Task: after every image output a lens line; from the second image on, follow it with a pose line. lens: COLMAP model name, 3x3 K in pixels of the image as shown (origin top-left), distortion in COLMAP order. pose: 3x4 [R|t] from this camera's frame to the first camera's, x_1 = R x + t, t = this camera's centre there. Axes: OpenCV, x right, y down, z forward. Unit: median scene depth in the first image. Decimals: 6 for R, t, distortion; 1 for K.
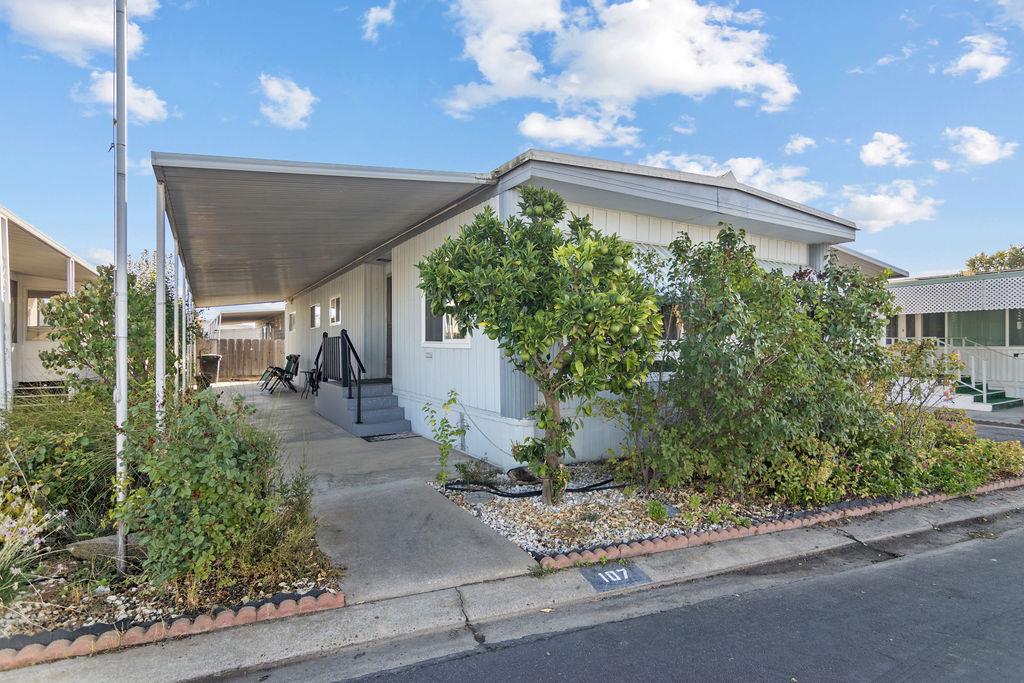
lens RADIAL K [[519.0, 0, 509.4], [0, 519.0, 339.8], [0, 0, 1]] dist [0.000308, 0.000089]
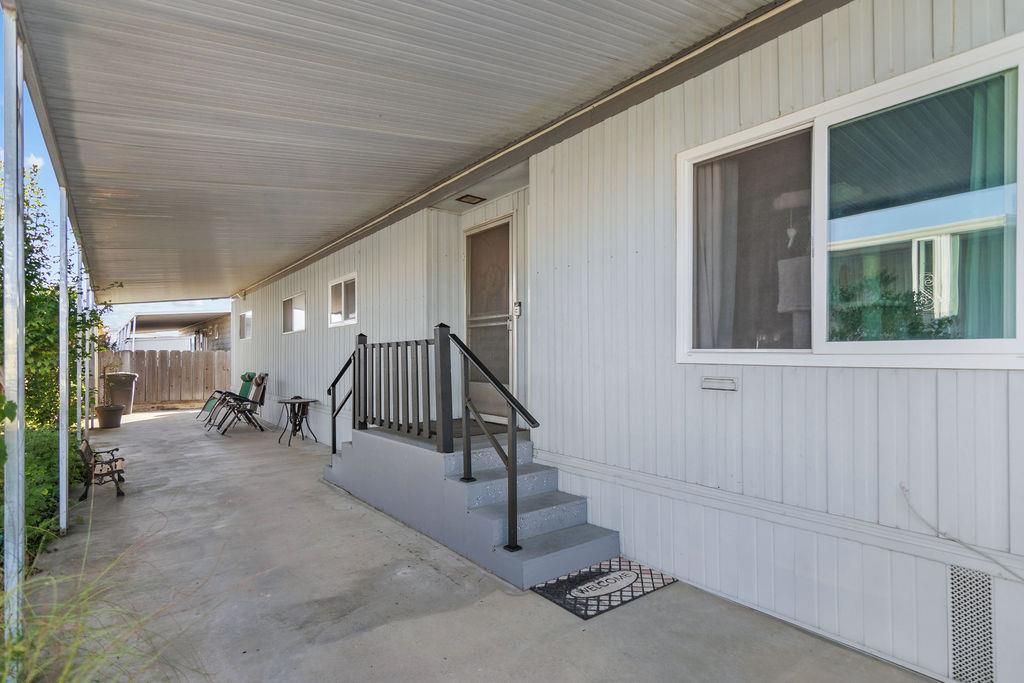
lens RADIAL K [[527.1, 0, 509.4], [0, 527.1, 340.1], [0, 0, 1]] dist [-0.001481, -0.000975]
pose [[0.993338, -0.004771, 0.115141, -0.156993], [0.006947, 0.999805, -0.018510, 0.001158], [-0.115030, 0.019187, 0.993177, 0.268191]]
